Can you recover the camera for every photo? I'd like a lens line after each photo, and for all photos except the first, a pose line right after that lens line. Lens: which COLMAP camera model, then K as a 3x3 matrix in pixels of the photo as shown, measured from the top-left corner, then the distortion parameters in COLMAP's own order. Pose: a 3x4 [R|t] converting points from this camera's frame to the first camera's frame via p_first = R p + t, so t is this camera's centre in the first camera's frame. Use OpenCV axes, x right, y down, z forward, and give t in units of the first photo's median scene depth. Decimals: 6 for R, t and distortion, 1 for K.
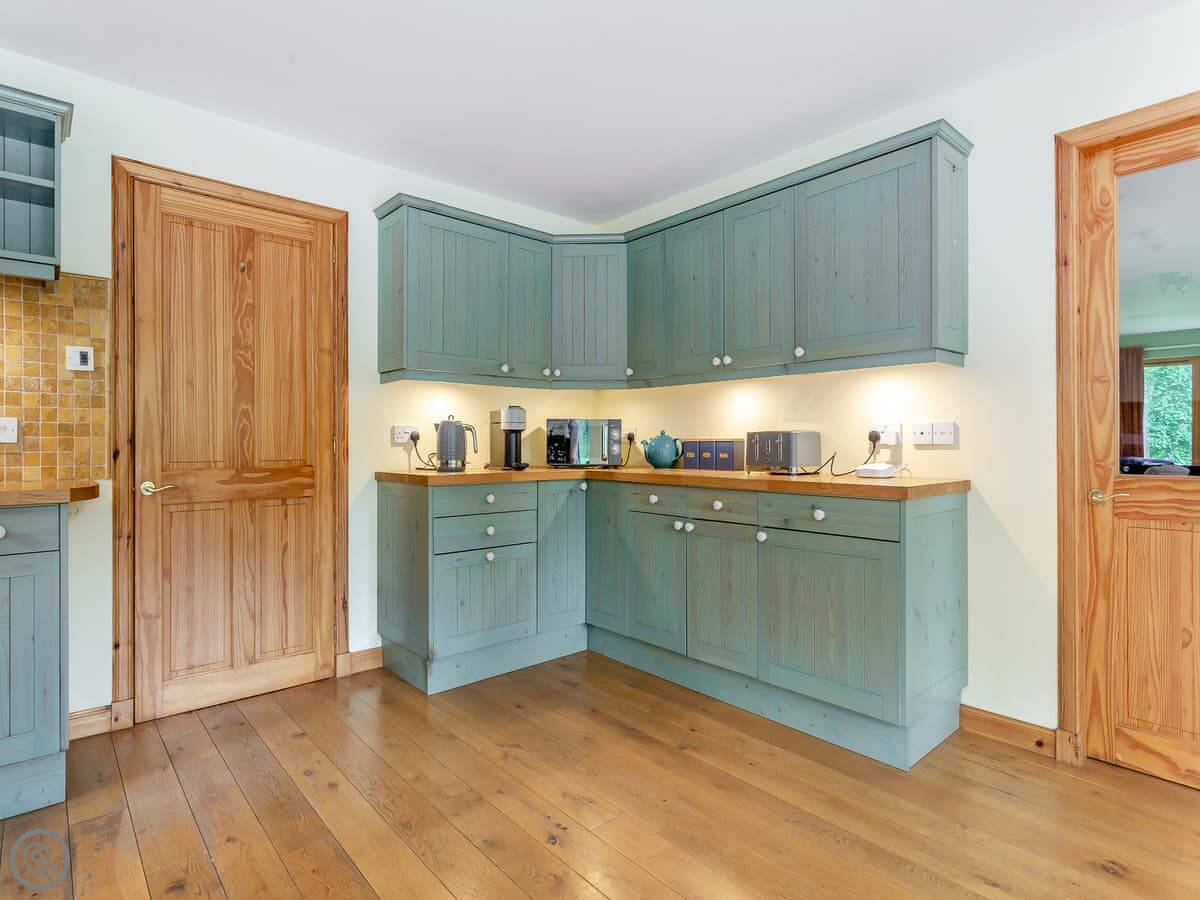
lens RADIAL K [[634.5, 0, 600.1], [0, 634.5, 446.0], [0, 0, 1]] dist [-0.003753, -0.001171]
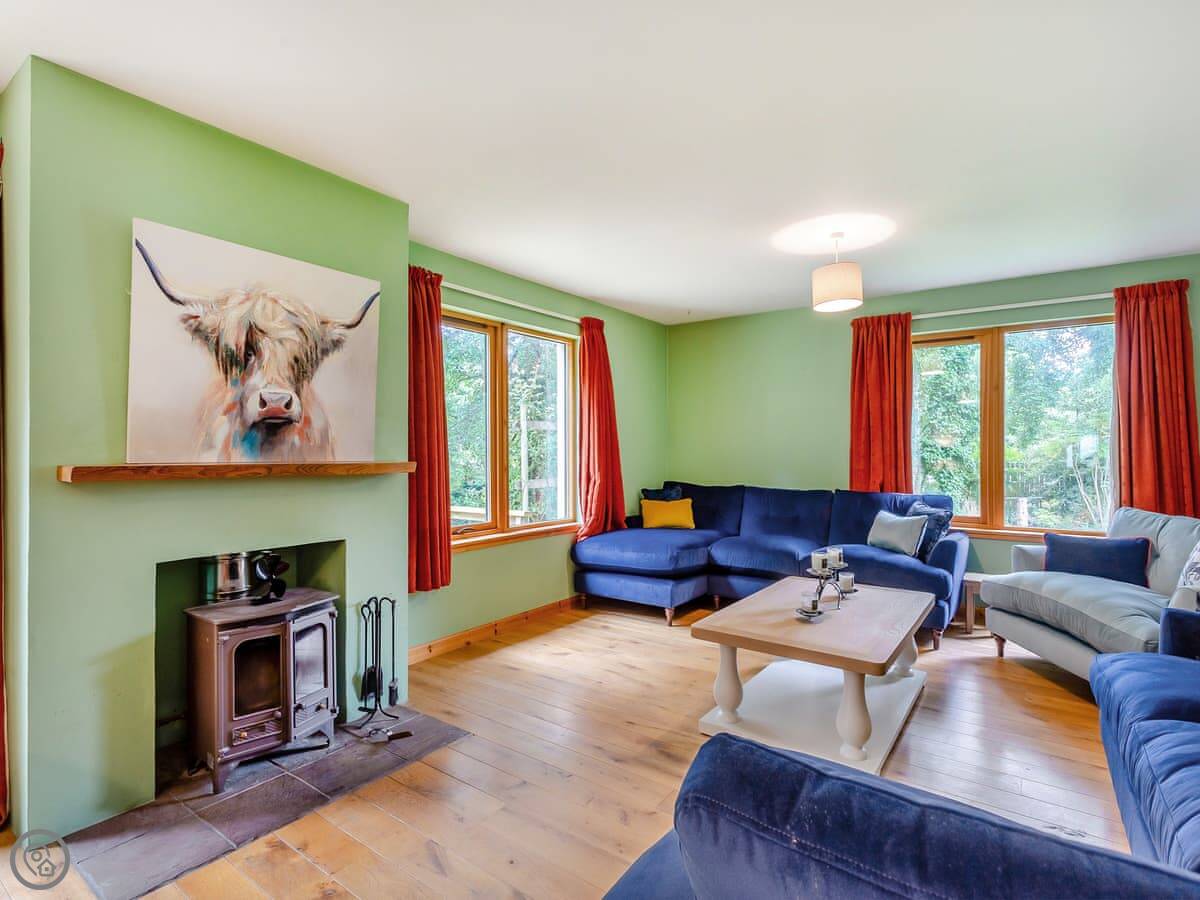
lens RADIAL K [[594.1, 0, 605.6], [0, 594.1, 447.8], [0, 0, 1]] dist [-0.000513, -0.001004]
pose [[0.976544, 0.003732, 0.215286, 0.230465], [-0.001489, 0.999943, -0.010581, -0.009801], [-0.215314, 0.010012, 0.976494, 0.258457]]
